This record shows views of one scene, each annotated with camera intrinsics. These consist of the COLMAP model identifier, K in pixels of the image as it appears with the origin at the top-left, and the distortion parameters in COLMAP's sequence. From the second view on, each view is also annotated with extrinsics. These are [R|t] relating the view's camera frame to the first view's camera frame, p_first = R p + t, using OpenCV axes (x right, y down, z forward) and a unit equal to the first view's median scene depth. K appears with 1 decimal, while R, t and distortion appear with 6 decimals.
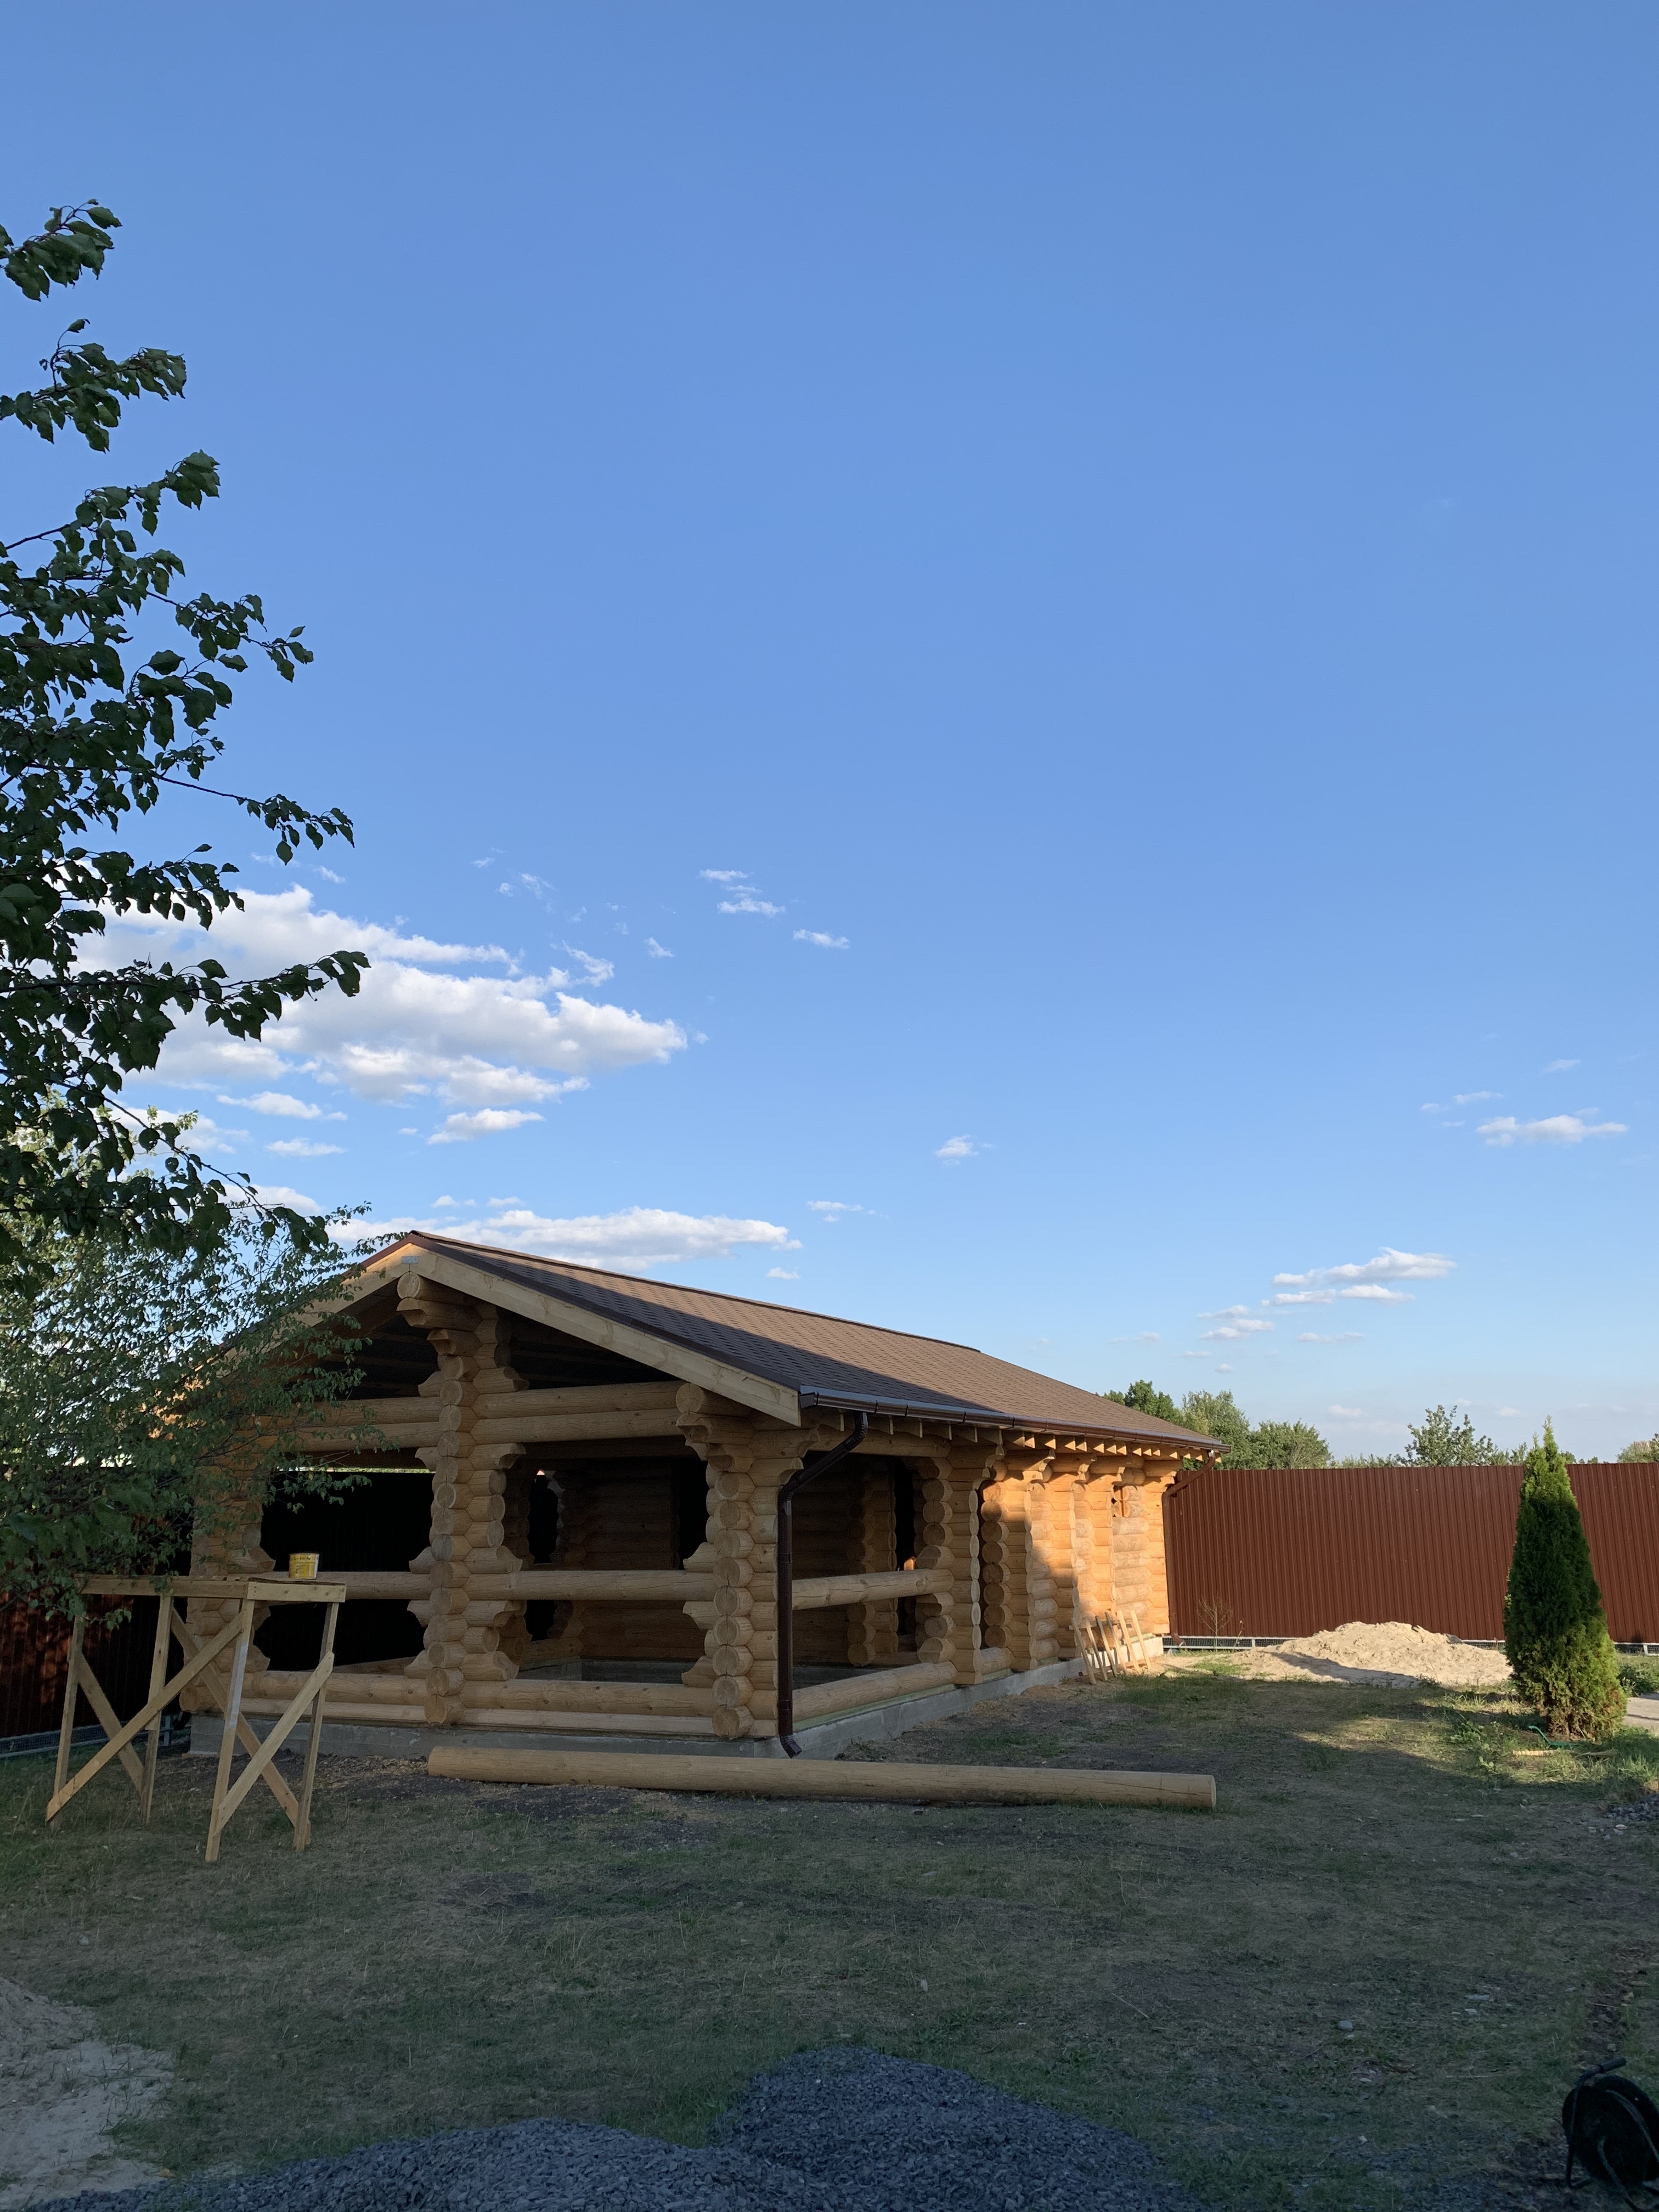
lens RADIAL K [[1686.8, 0, 824.2], [0, 1686.8, 1098.2], [0, 0, 1]] dist [0.023407, -0.009273]
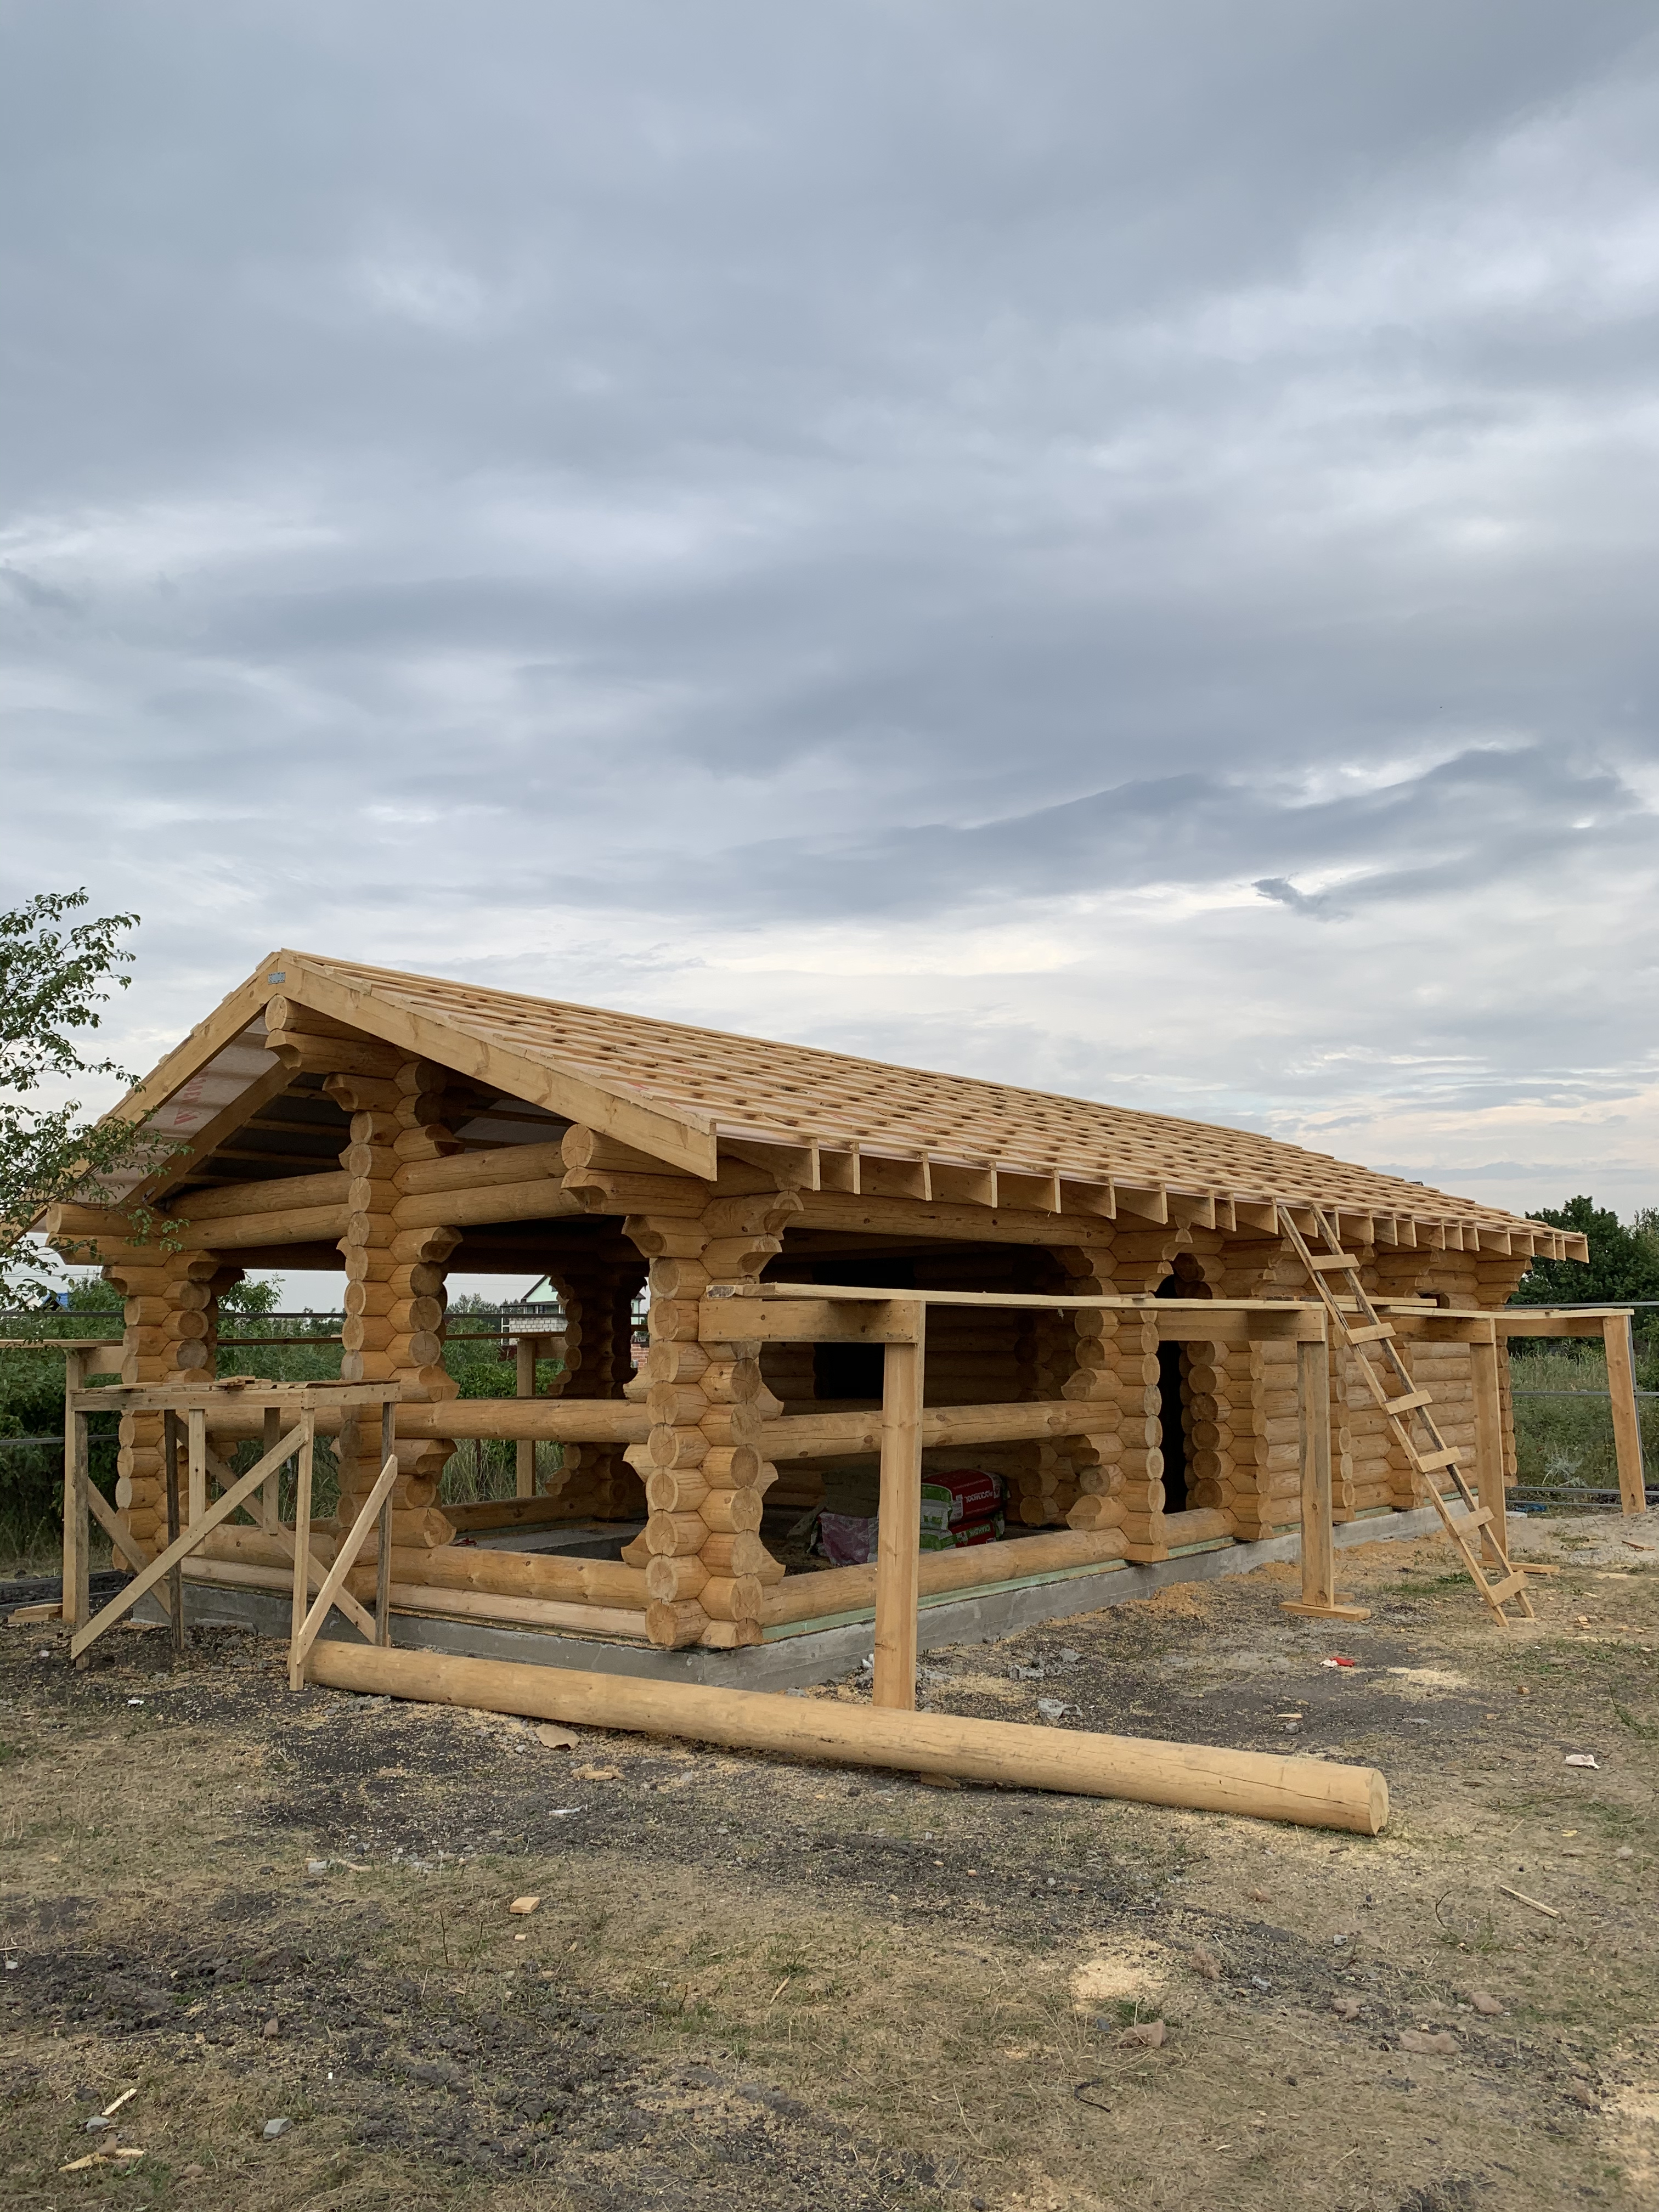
lens RADIAL K [[1686.8, 0, 824.2], [0, 1686.8, 1098.2], [0, 0, 1]] dist [0.023407, -0.009273]
pose [[0.968952, -0.036814, -0.244491, 0.154795], [0.059991, 0.994309, 0.088036, 0.095196], [0.239859, -0.099970, 0.965647, 0.345798]]
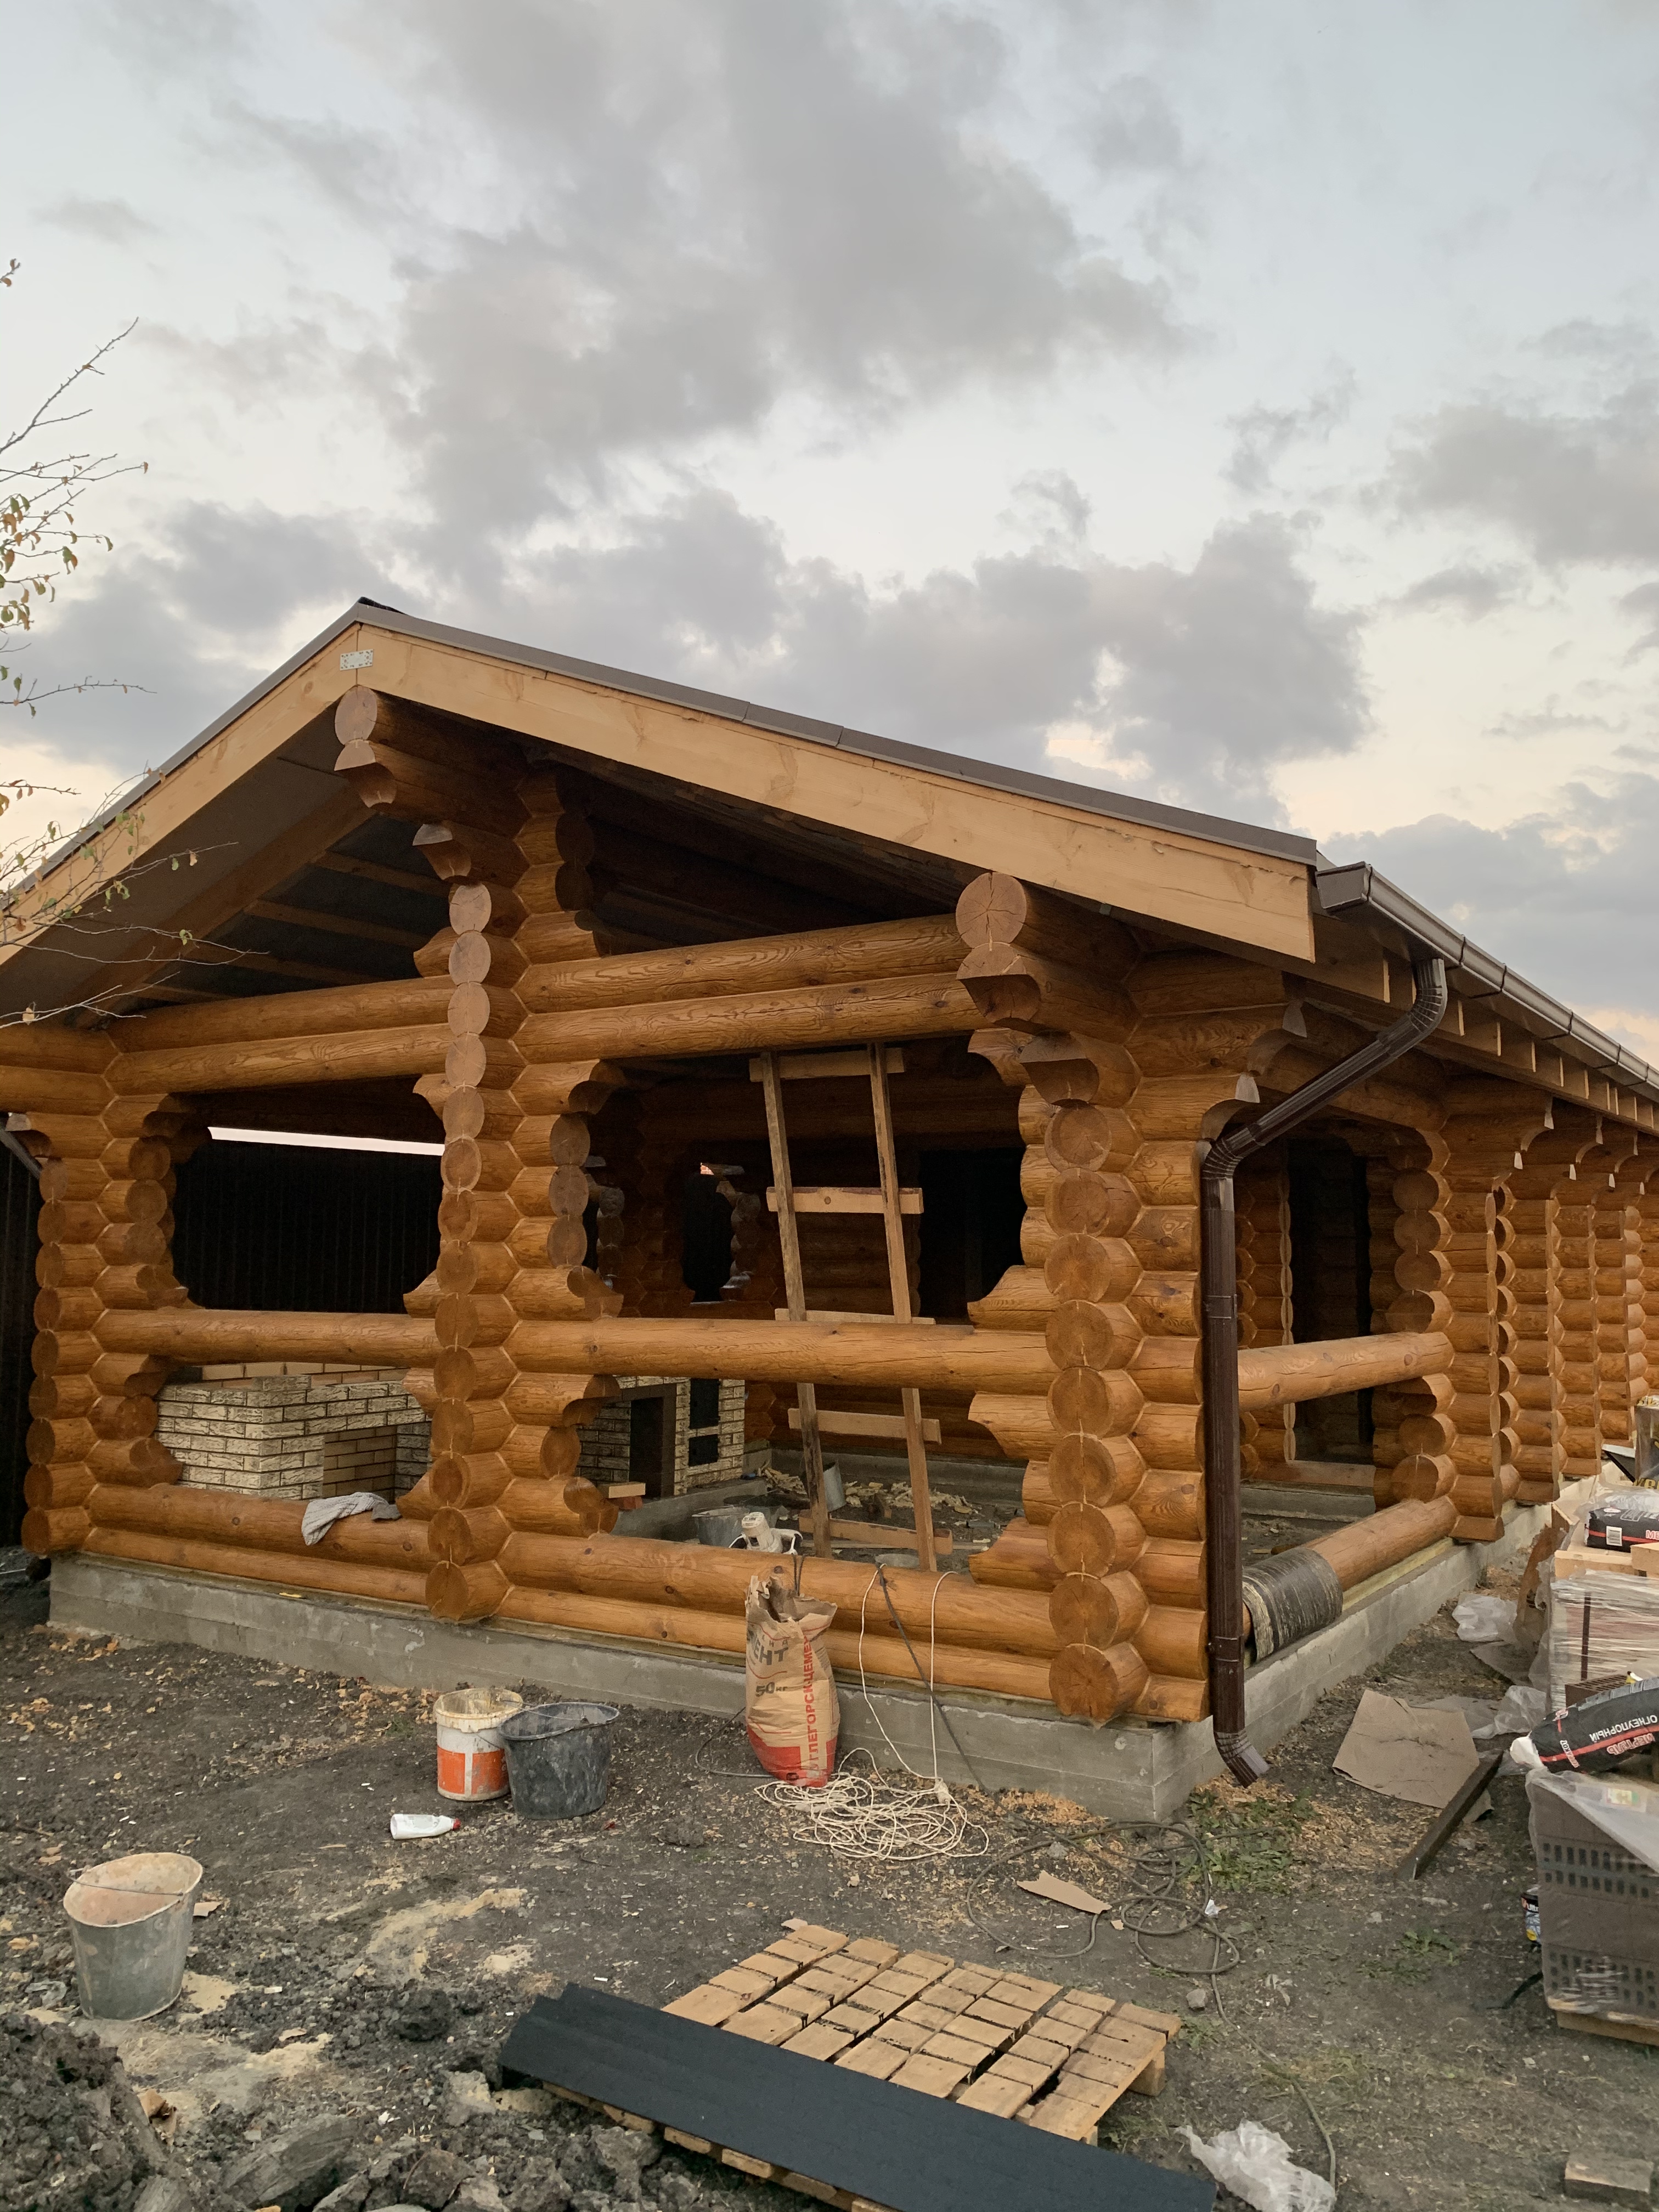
lens RADIAL K [[1686.8, 0, 824.2], [0, 1686.8, 1098.2], [0, 0, 1]] dist [0.023407, -0.009273]
pose [[0.994489, 0.002077, -0.104822, -0.069071], [0.014297, 0.987778, 0.155210, 0.141538], [0.103863, -0.155853, 0.982305, 0.534566]]
